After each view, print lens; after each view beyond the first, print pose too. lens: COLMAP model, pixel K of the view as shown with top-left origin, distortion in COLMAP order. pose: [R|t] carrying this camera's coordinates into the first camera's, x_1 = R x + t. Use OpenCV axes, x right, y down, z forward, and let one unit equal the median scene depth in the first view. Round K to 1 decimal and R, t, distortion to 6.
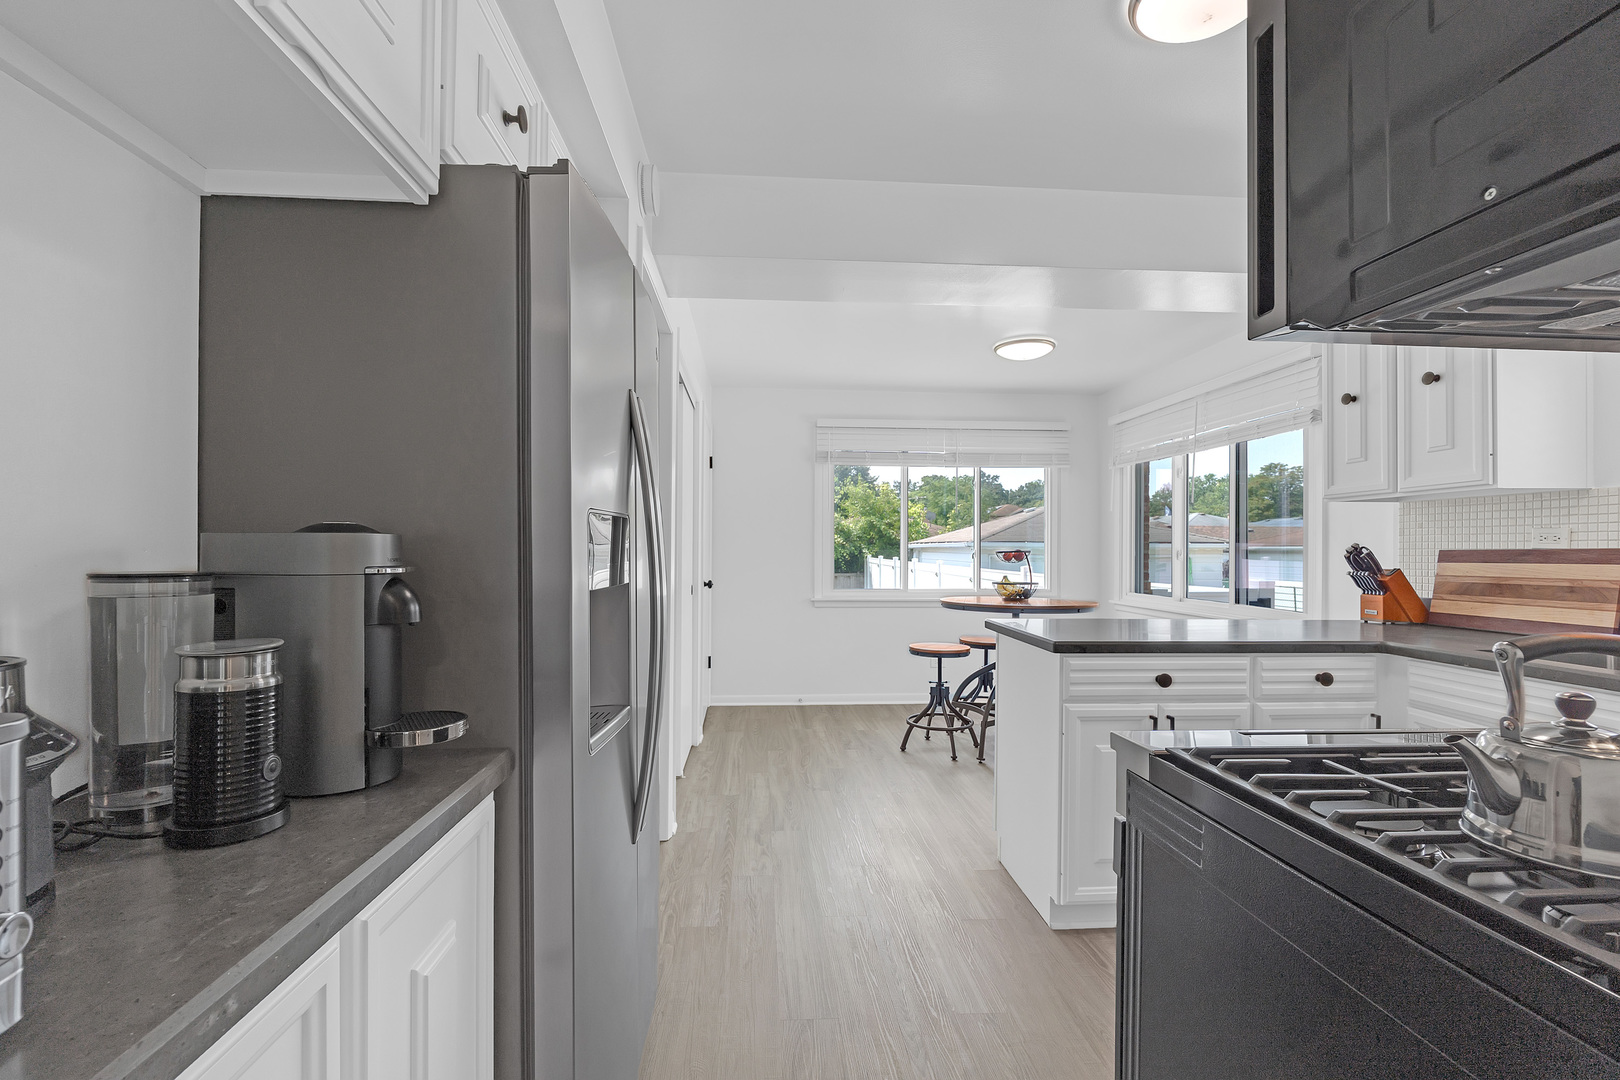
lens RADIAL K [[712.1, 0, 797.9], [0, 712.1, 543.5], [0, 0, 1]] dist [-0.010533, 0.001652]
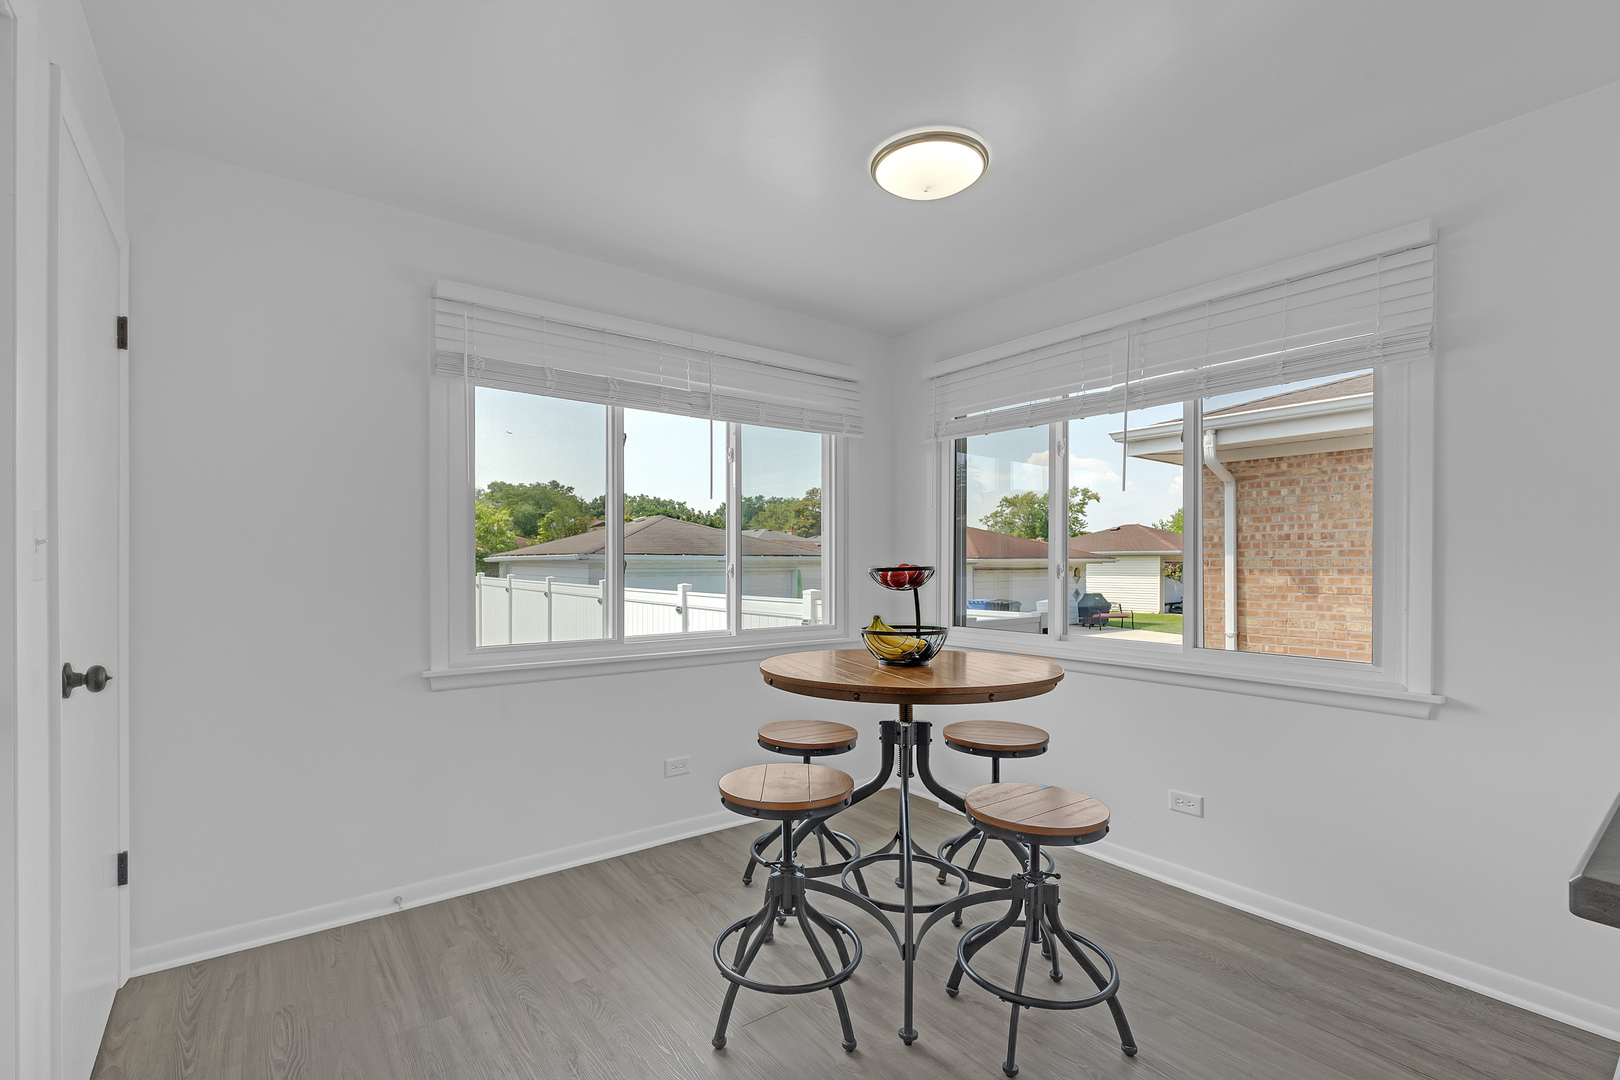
lens RADIAL K [[712.1, 0, 797.6], [0, 712.1, 566.7], [0, 0, 1]] dist [-0.010533, 0.001652]
pose [[0.833079, -0.006696, 0.553114, -0.044202], [-0.001002, 0.999907, 0.013613, 0.003544], [-0.553153, -0.011894, 0.832995, 0.670122]]
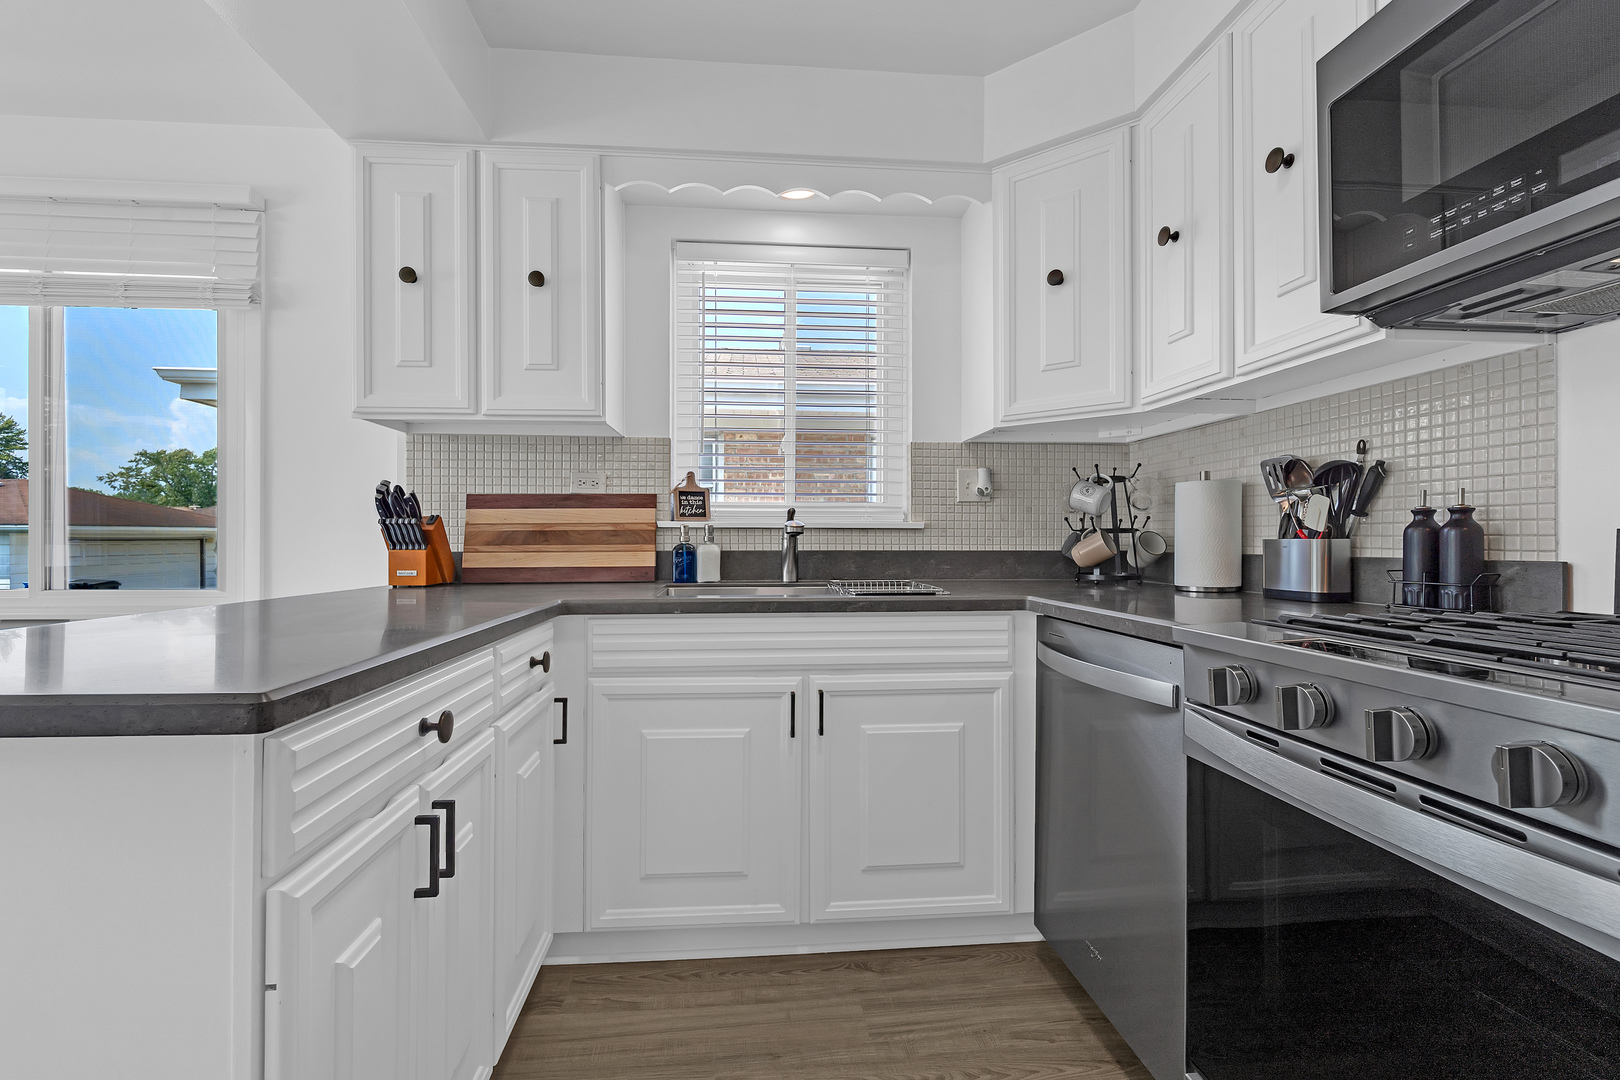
lens RADIAL K [[712.1, 0, 798.5], [0, 712.1, 538.6], [0, 0, 1]] dist [-0.010533, 0.001652]
pose [[-0.038291, -0.002376, 0.999264, 0.030520], [-0.010514, 0.999943, 0.001975, 0.037519], [-0.999211, -0.010431, -0.038314, 0.424848]]
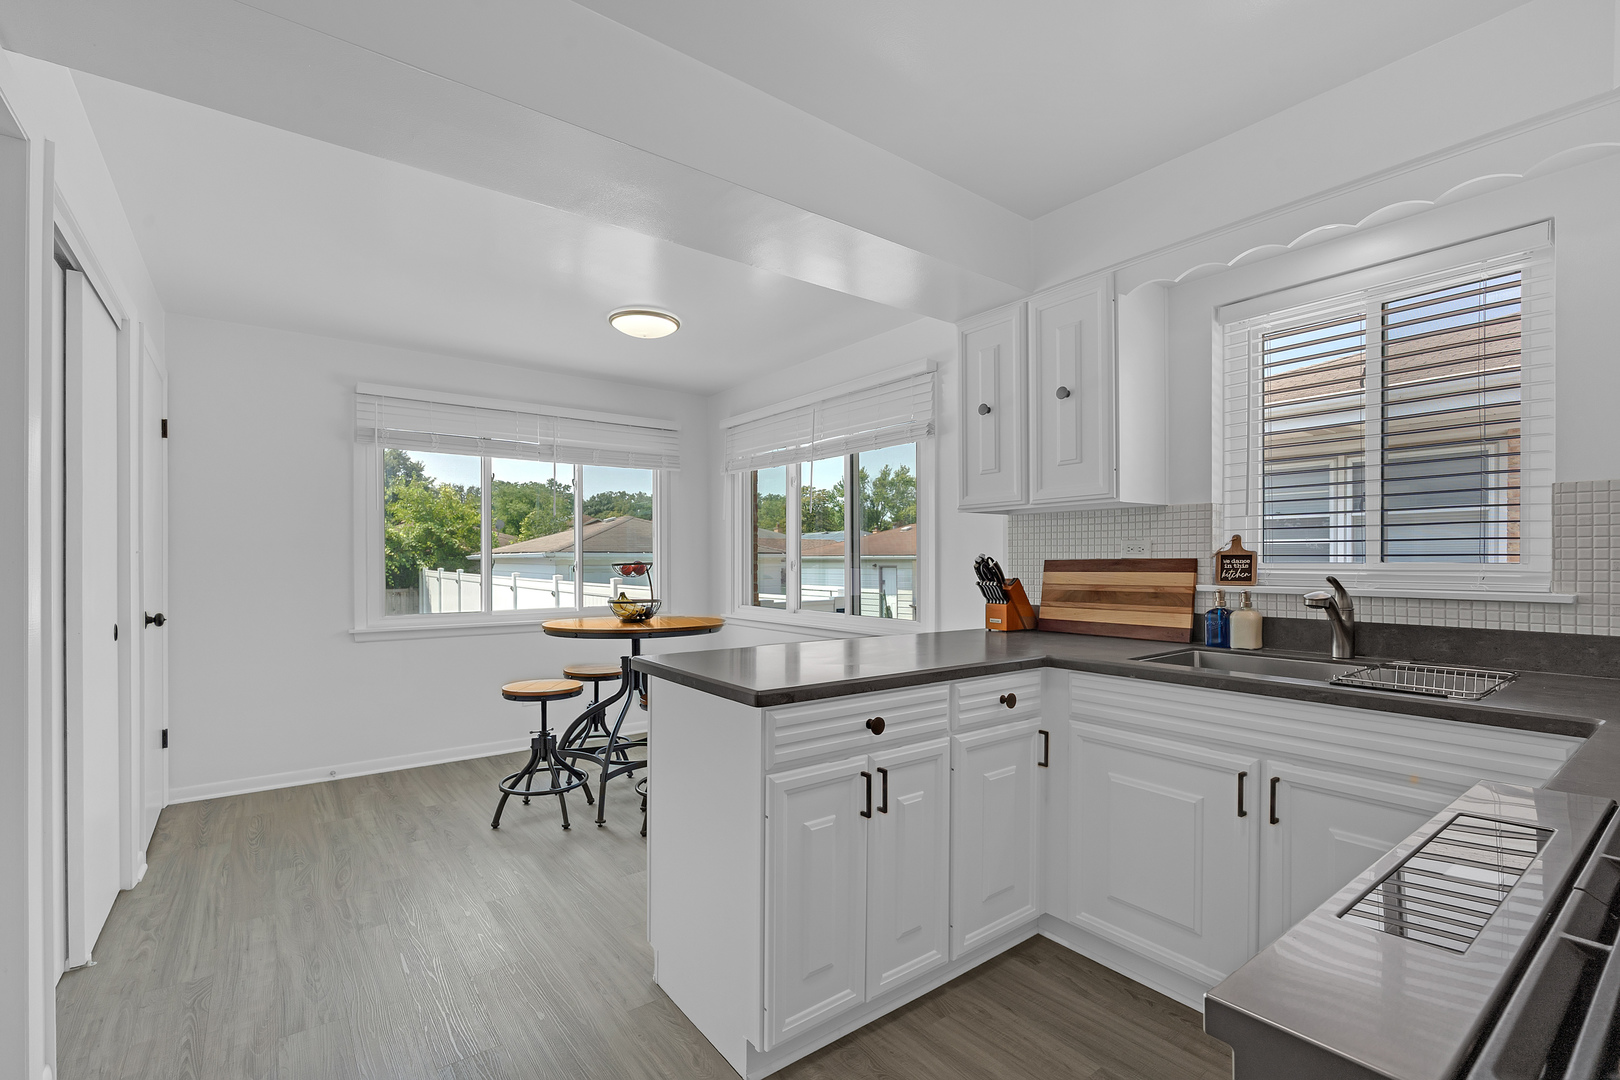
lens RADIAL K [[712.1, 0, 799.5], [0, 712.1, 562.0], [0, 0, 1]] dist [-0.010533, 0.001652]
pose [[0.832105, -0.006851, 0.554576, 0.000291], [0.000475, 0.999932, 0.011641, -0.000343], [-0.554618, -0.009423, 0.832051, 0.206036]]
